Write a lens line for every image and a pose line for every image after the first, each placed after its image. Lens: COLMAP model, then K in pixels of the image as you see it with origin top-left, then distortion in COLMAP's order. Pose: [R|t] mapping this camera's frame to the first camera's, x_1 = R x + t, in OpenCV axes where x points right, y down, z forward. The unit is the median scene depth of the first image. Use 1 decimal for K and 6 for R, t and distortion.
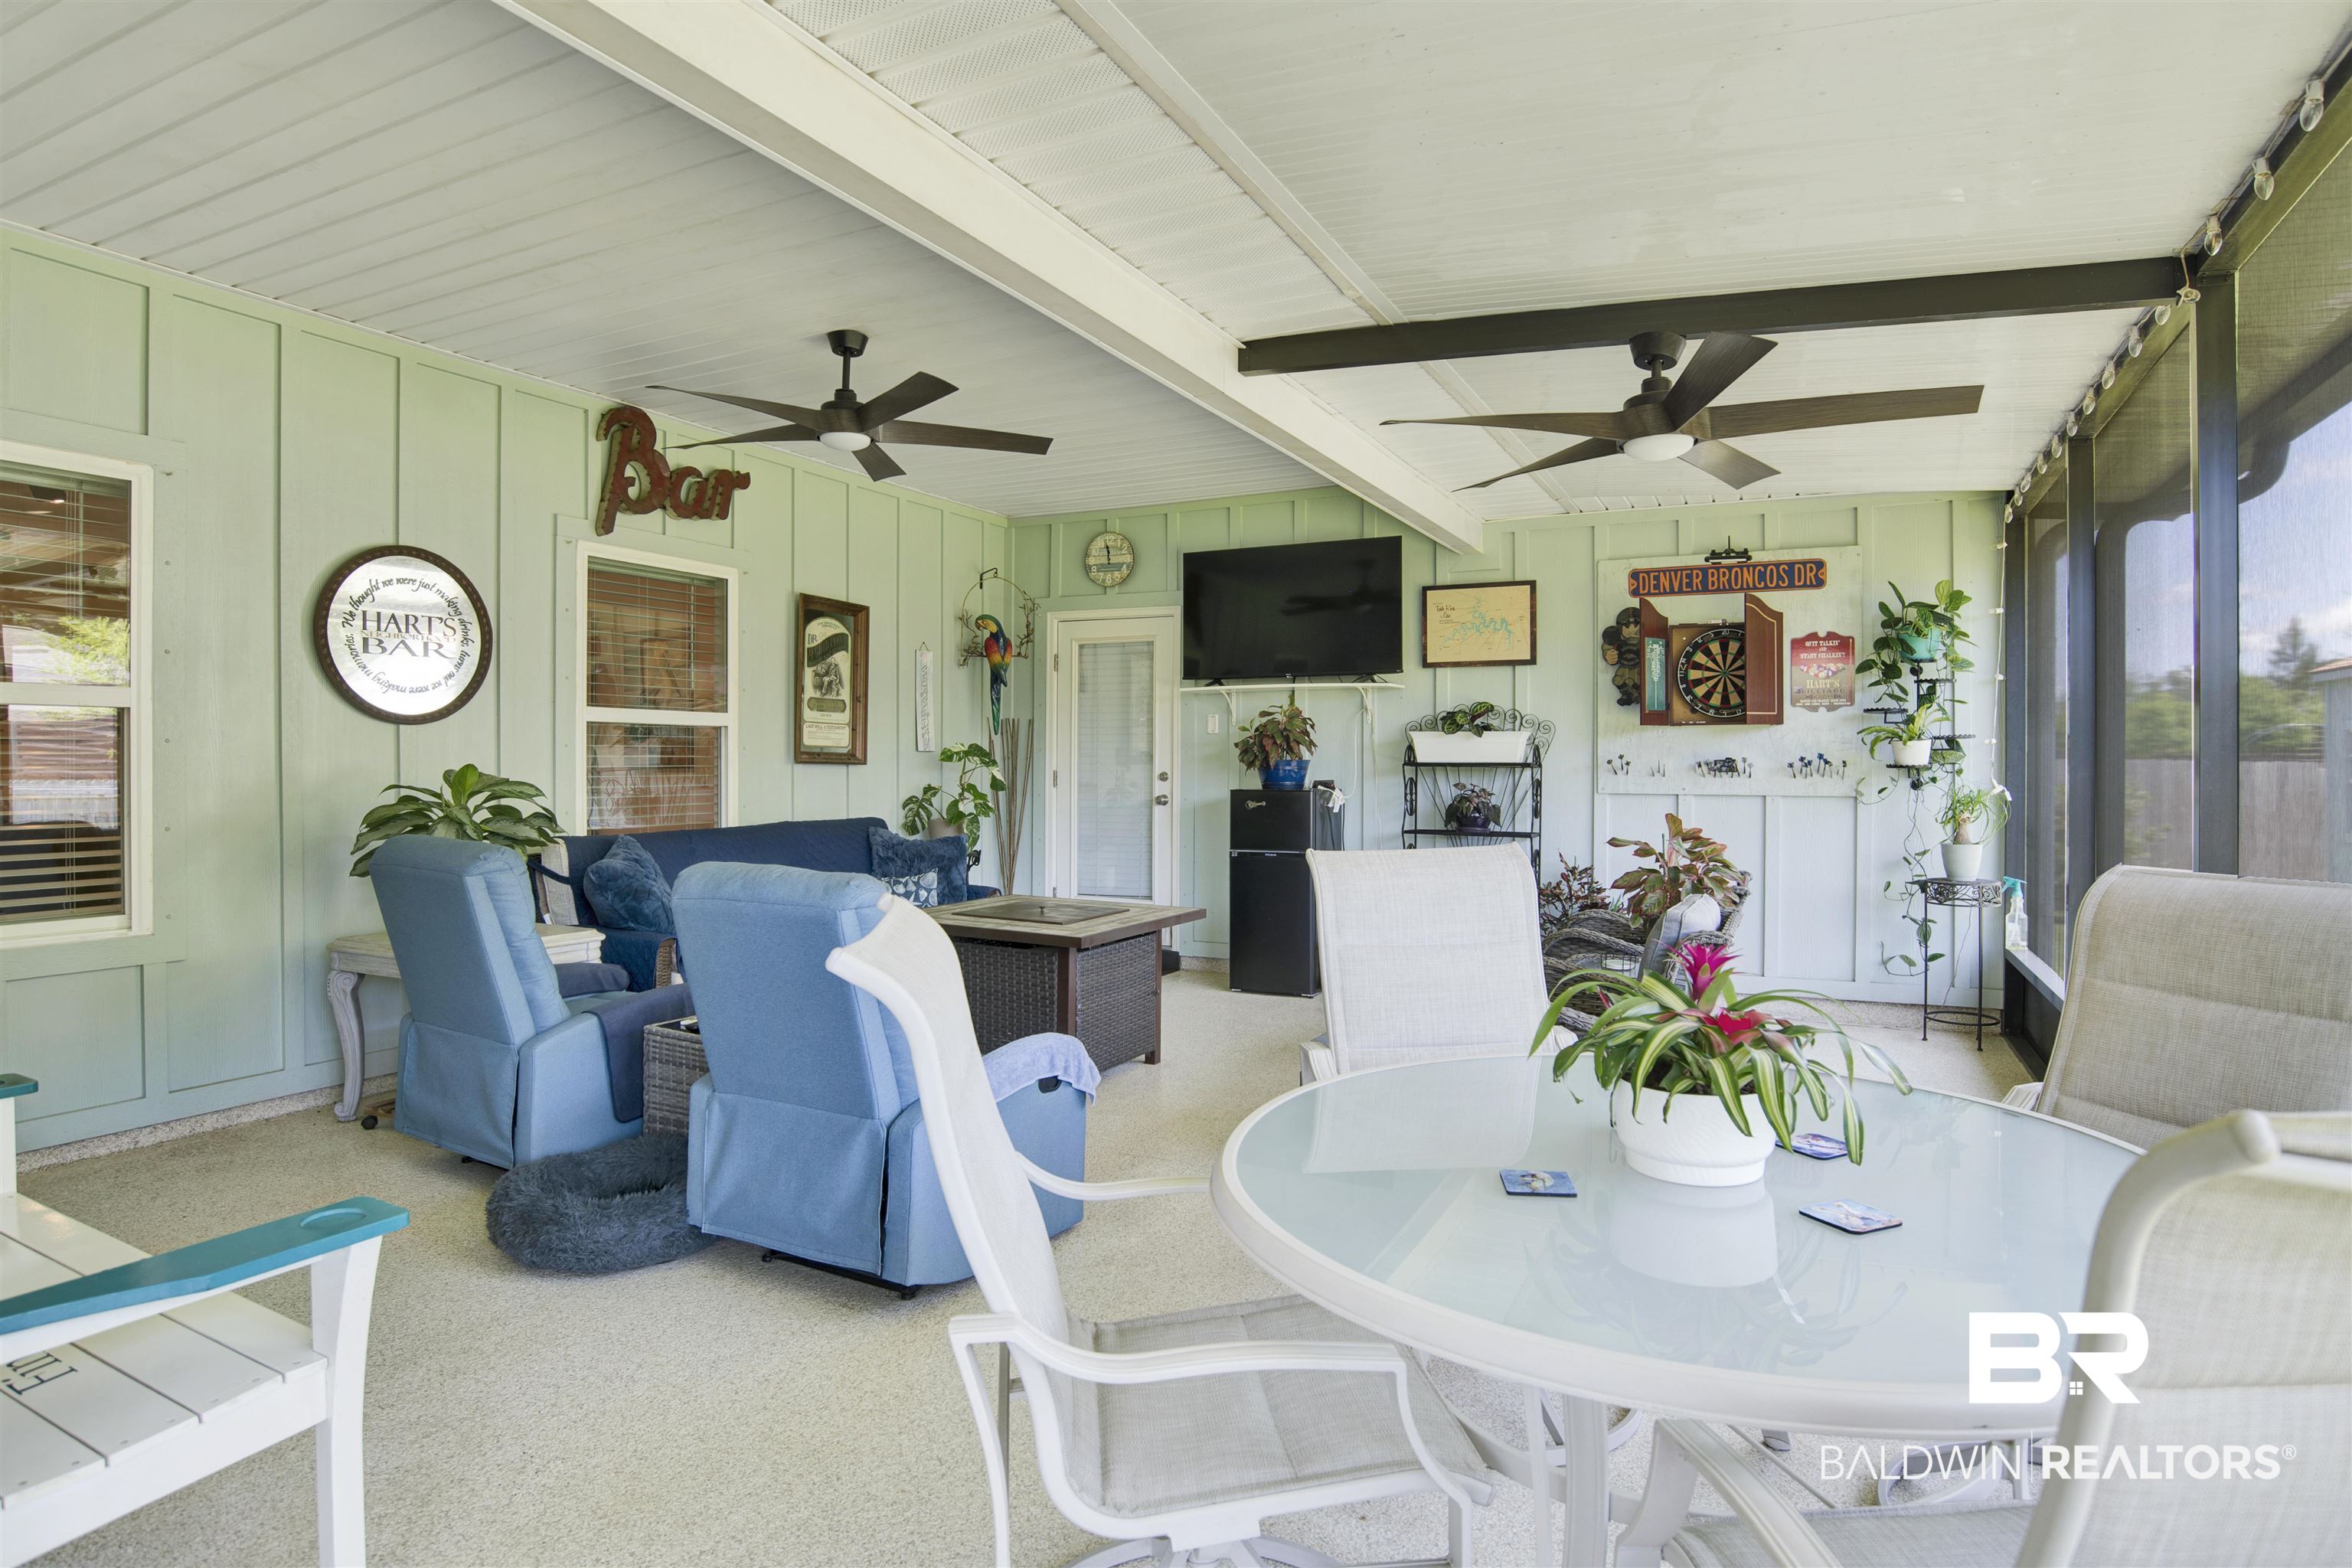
lens RADIAL K [[1253.0, 0, 1161.4], [0, 1253.0, 767.3], [0, 0, 1]] dist [-0.066132, 0.017327]
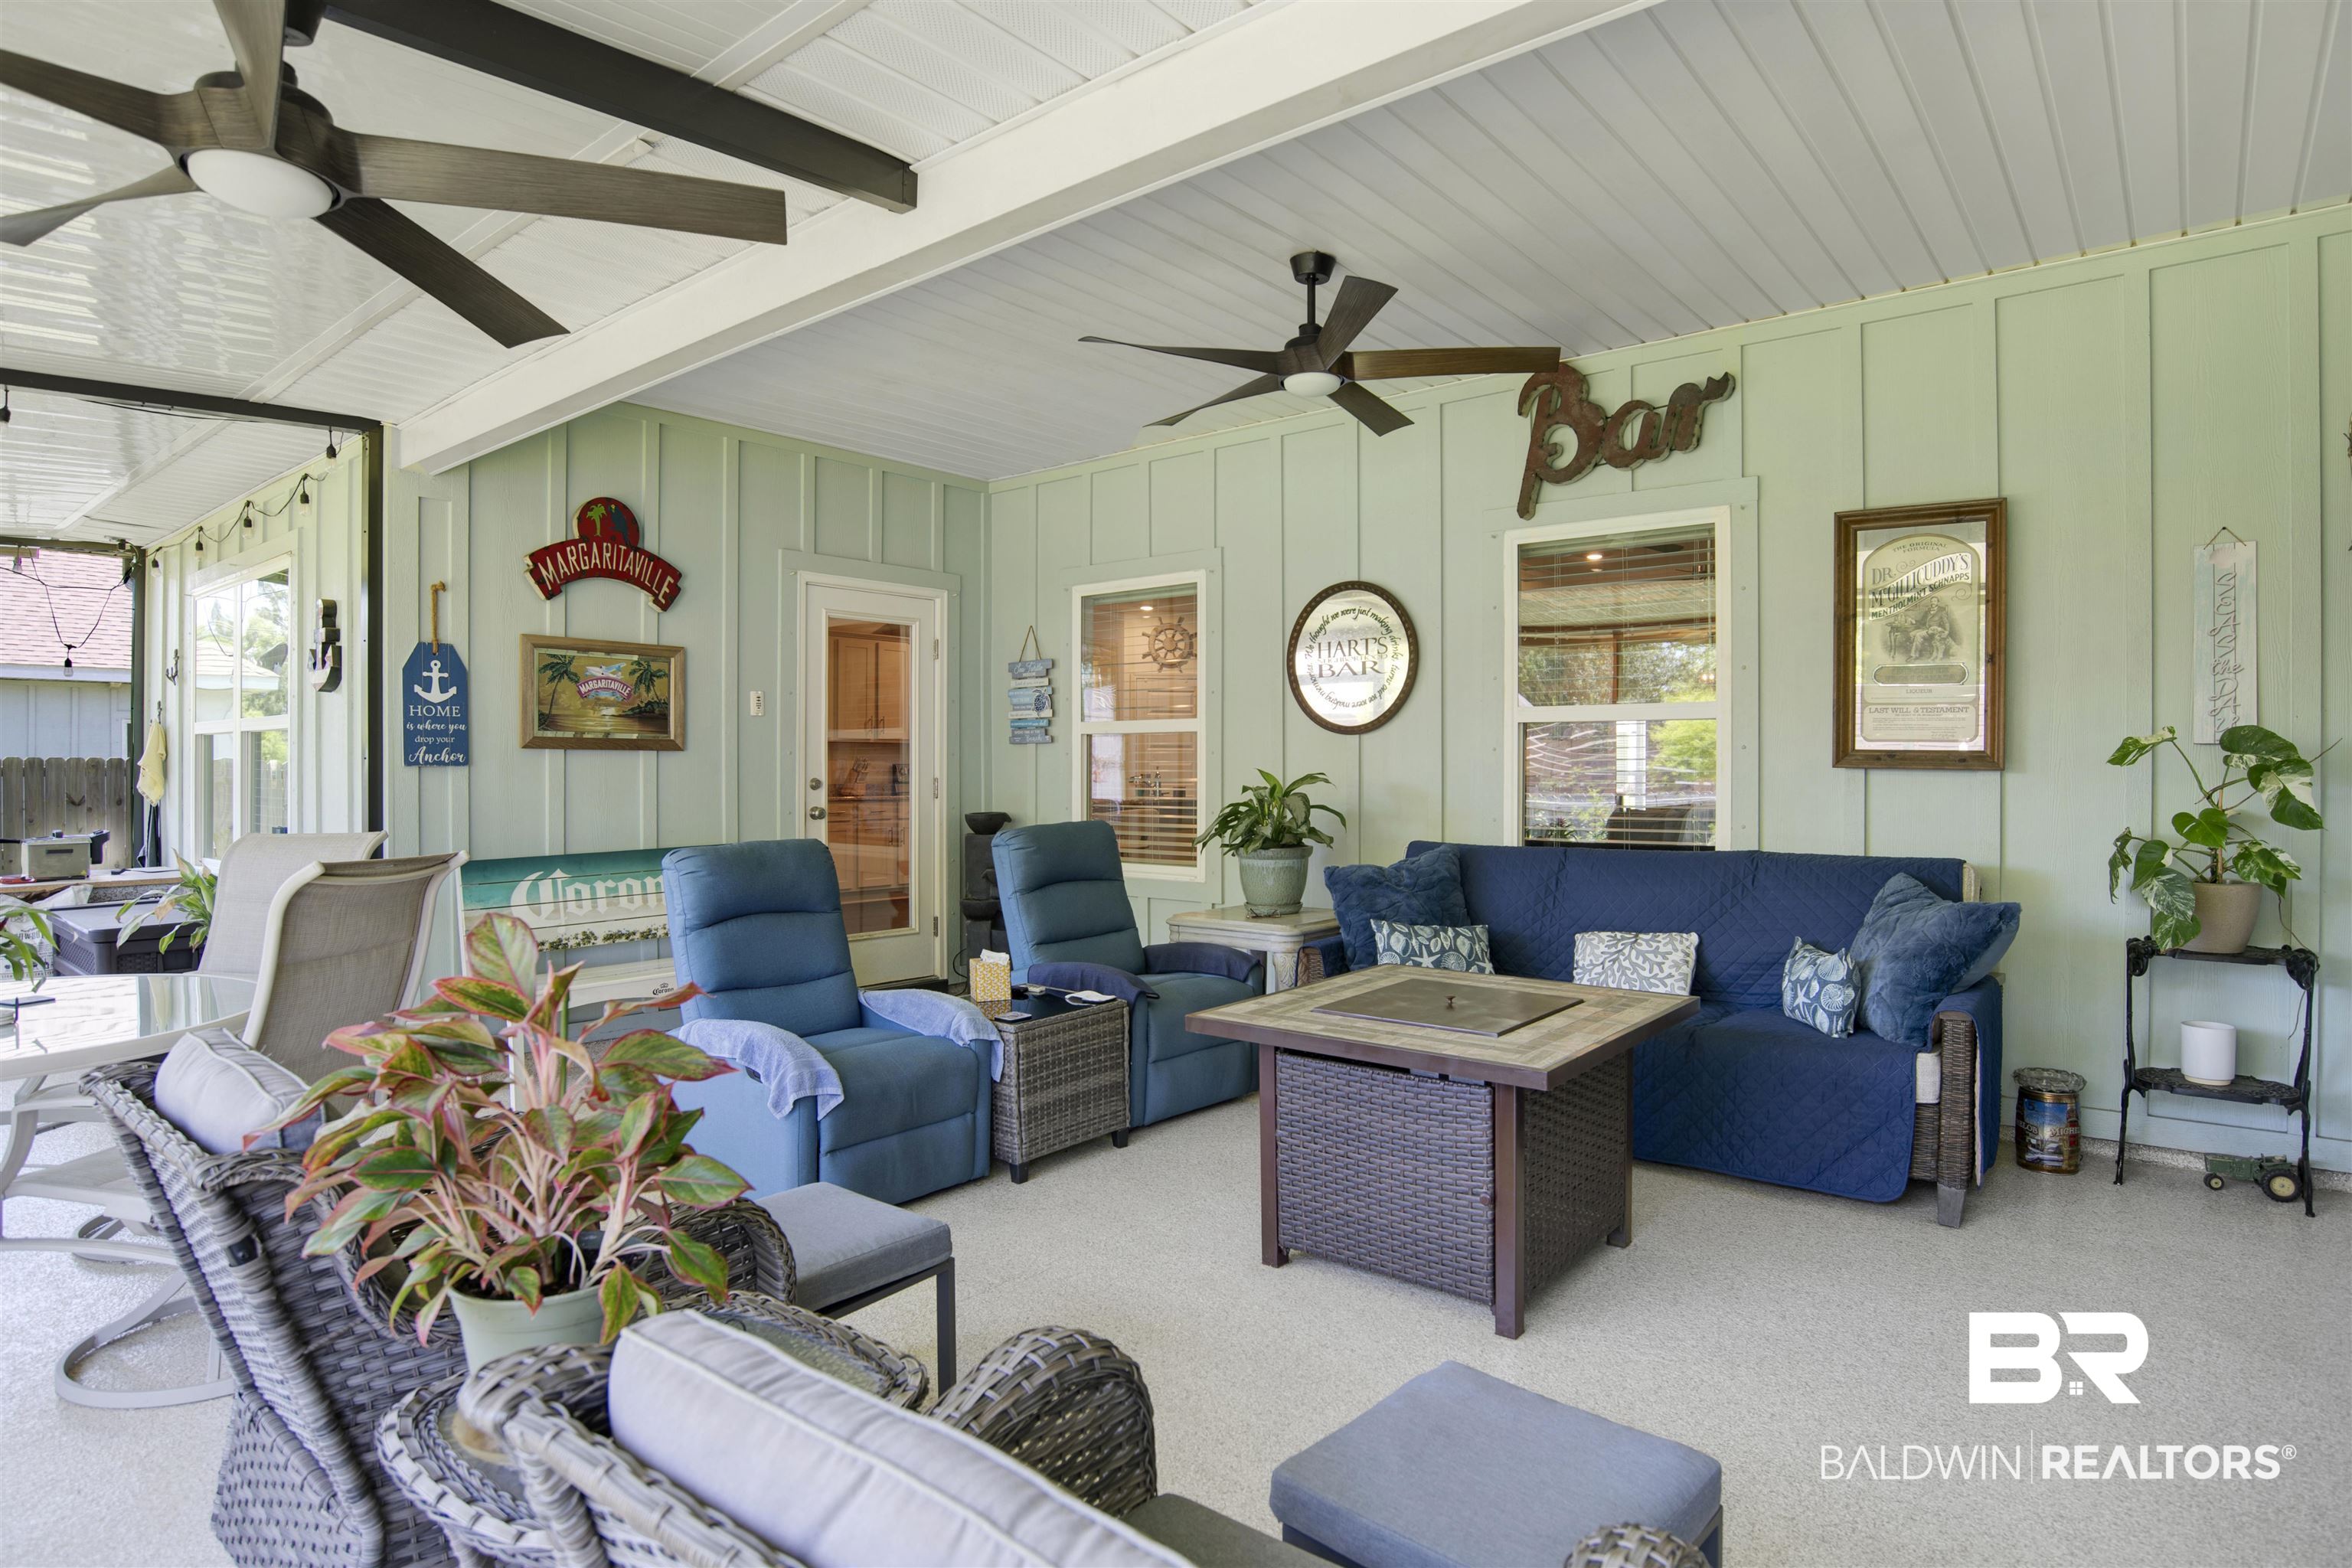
lens RADIAL K [[1253.0, 0, 1161.7], [0, 1253.0, 776.2], [0, 0, 1]] dist [-0.066132, 0.017327]
pose [[-0.230418, 0.005137, -0.973078, 0.508281], [-0.009788, 0.999923, 0.007597, -0.000366], [0.973043, 0.011275, -0.230350, 0.942643]]
